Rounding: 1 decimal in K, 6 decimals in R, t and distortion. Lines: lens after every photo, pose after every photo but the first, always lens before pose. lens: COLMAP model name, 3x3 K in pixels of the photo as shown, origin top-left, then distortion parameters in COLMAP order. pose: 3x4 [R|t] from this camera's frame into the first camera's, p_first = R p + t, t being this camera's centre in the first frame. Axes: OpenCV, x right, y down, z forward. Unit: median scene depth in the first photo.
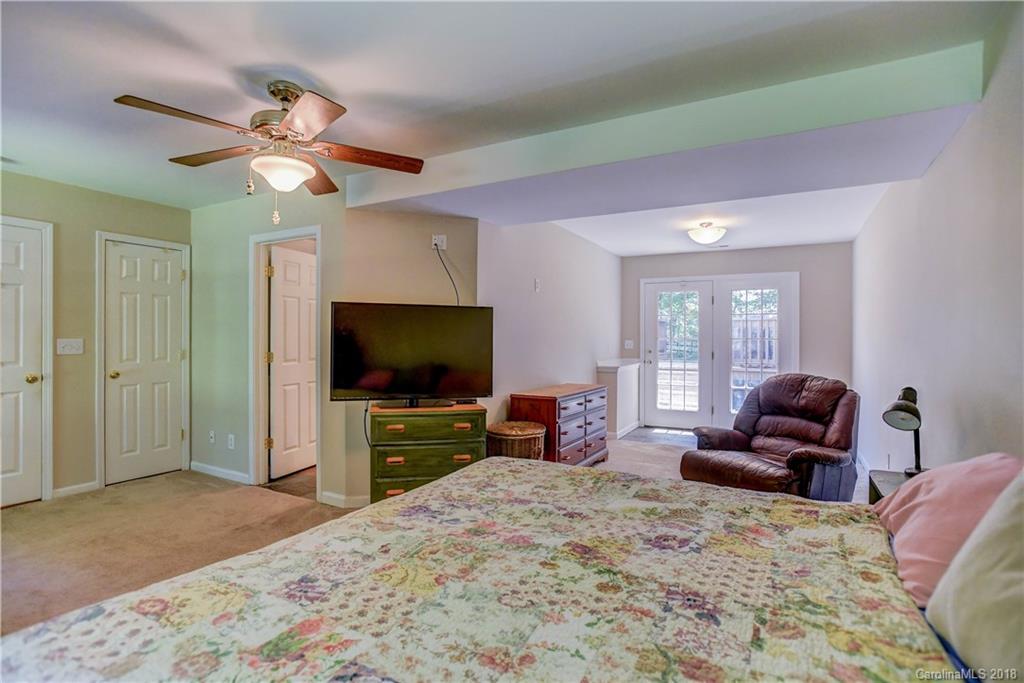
lens RADIAL K [[506.8, 0, 503.3], [0, 506.8, 346.9], [0, 0, 1]] dist [-0.003413, 0.000150]
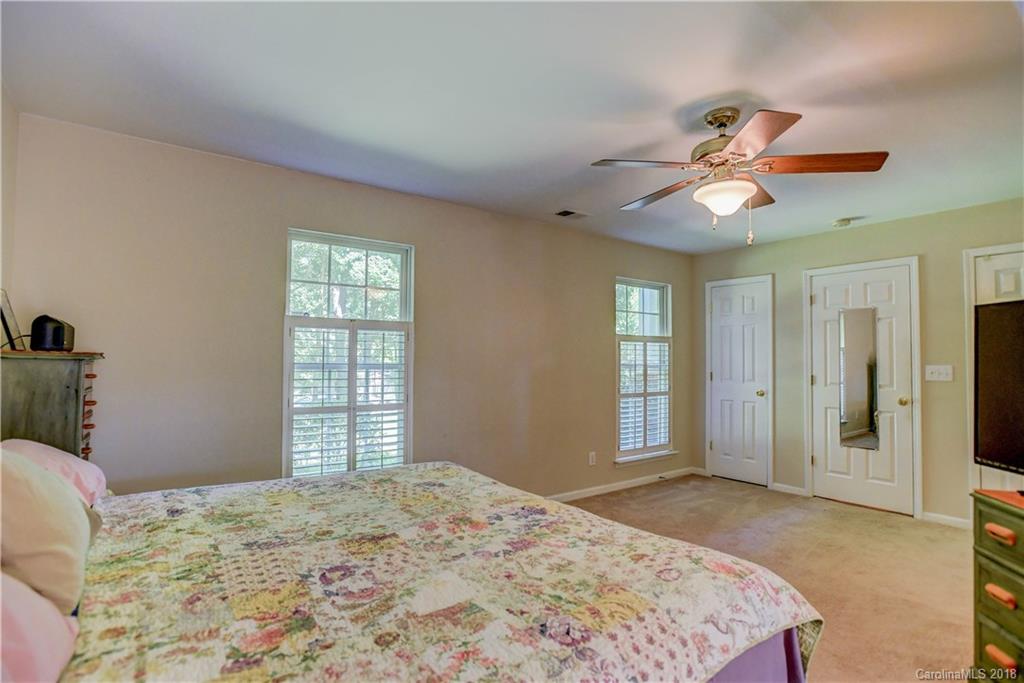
lens RADIAL K [[506.8, 0, 503.3], [0, 506.8, 346.9], [0, 0, 1]] dist [-0.003413, 0.000150]
pose [[-0.420379, -0.038736, -0.906521, 1.005011], [-0.018640, 0.999246, -0.034055, -0.005711], [0.907157, 0.002581, -0.420784, 1.578812]]
